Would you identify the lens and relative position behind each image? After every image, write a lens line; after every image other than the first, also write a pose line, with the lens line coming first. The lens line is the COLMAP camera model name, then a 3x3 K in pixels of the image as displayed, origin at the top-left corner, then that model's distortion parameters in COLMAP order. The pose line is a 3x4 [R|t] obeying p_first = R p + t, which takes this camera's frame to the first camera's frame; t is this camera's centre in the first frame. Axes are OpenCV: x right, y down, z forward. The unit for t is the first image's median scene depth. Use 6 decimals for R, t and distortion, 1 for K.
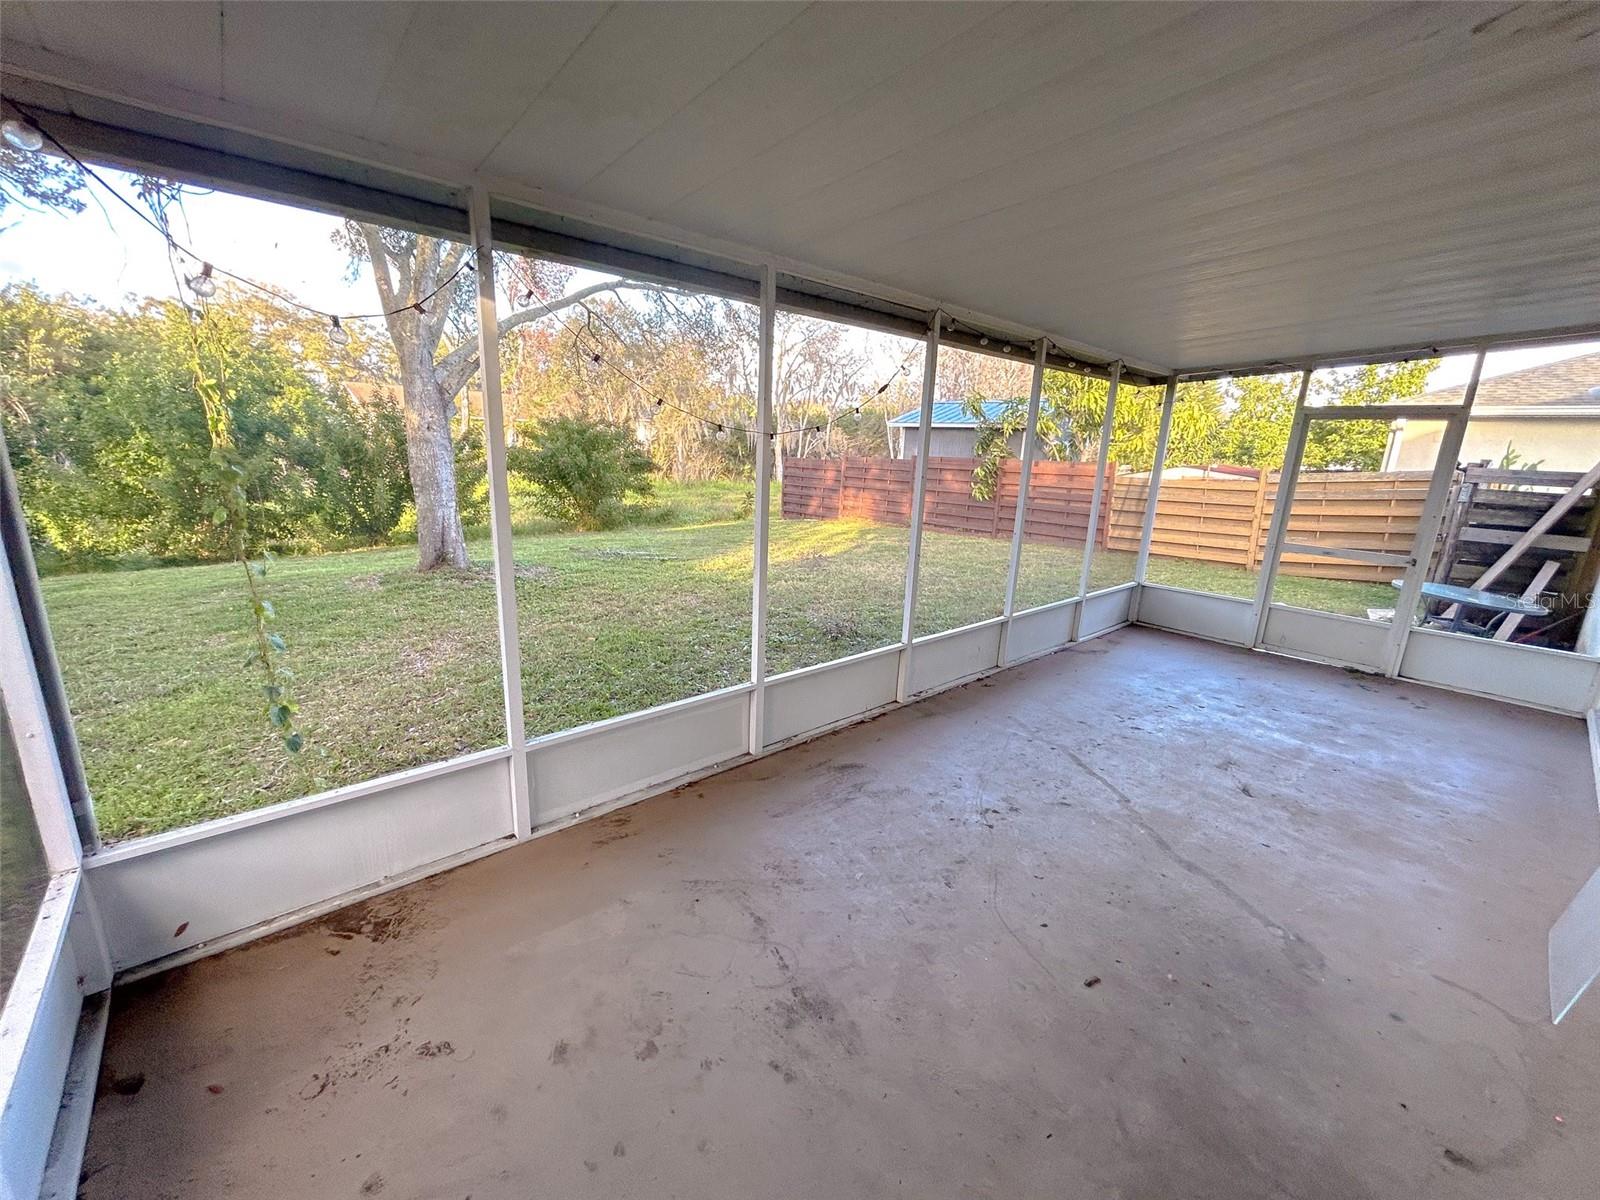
lens RADIAL K [[644.6, 0, 800.0], [0, 644.6, 600.0], [0, 0, 1]] dist [0.011087, 0.000047]
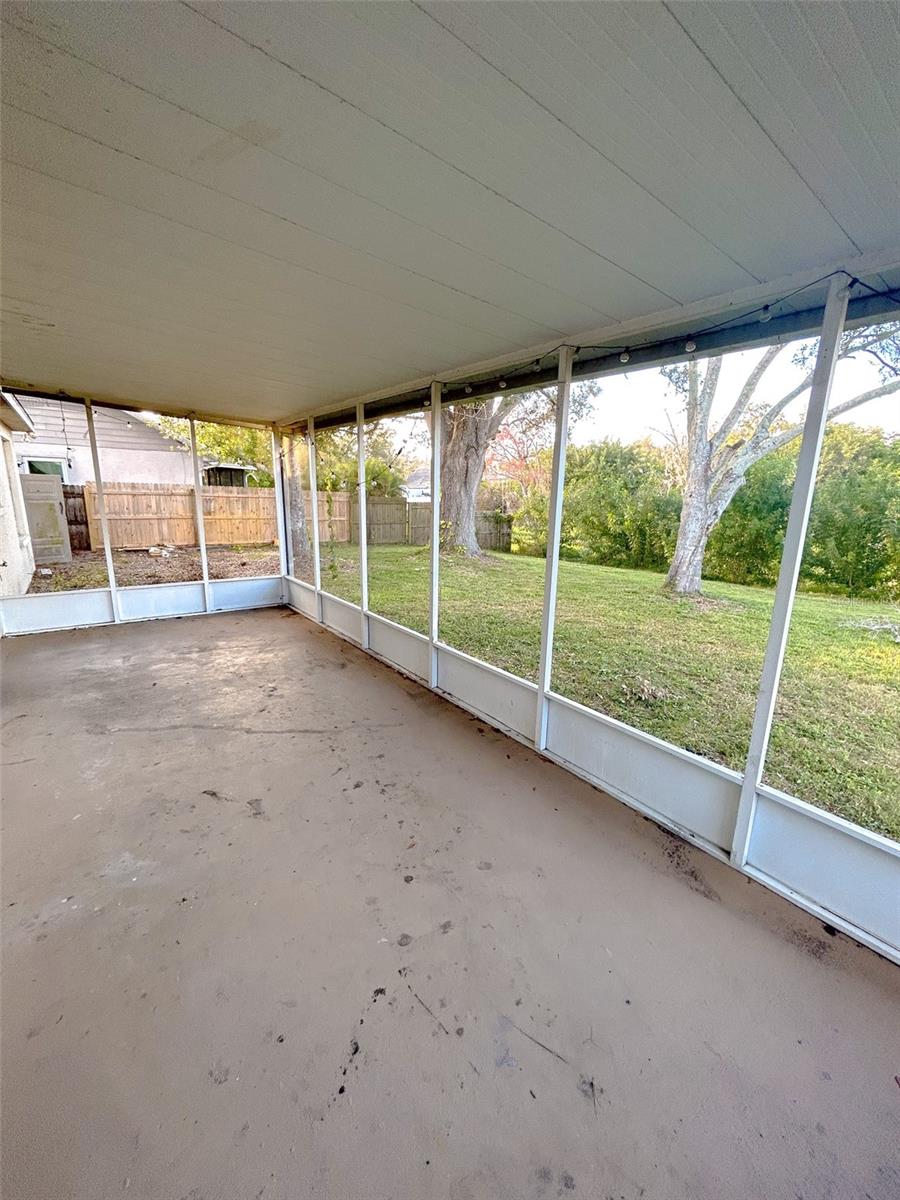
lens RADIAL K [[483.5, 0, 450.0], [0, 483.5, 600.0], [0, 0, 1]] dist [0.011087, 0.000047]
pose [[-0.070374, 0.181124, -0.980939, 1.194865], [-0.260936, 0.945794, 0.193355, -0.224984], [0.962787, 0.269570, -0.019297, 1.124884]]
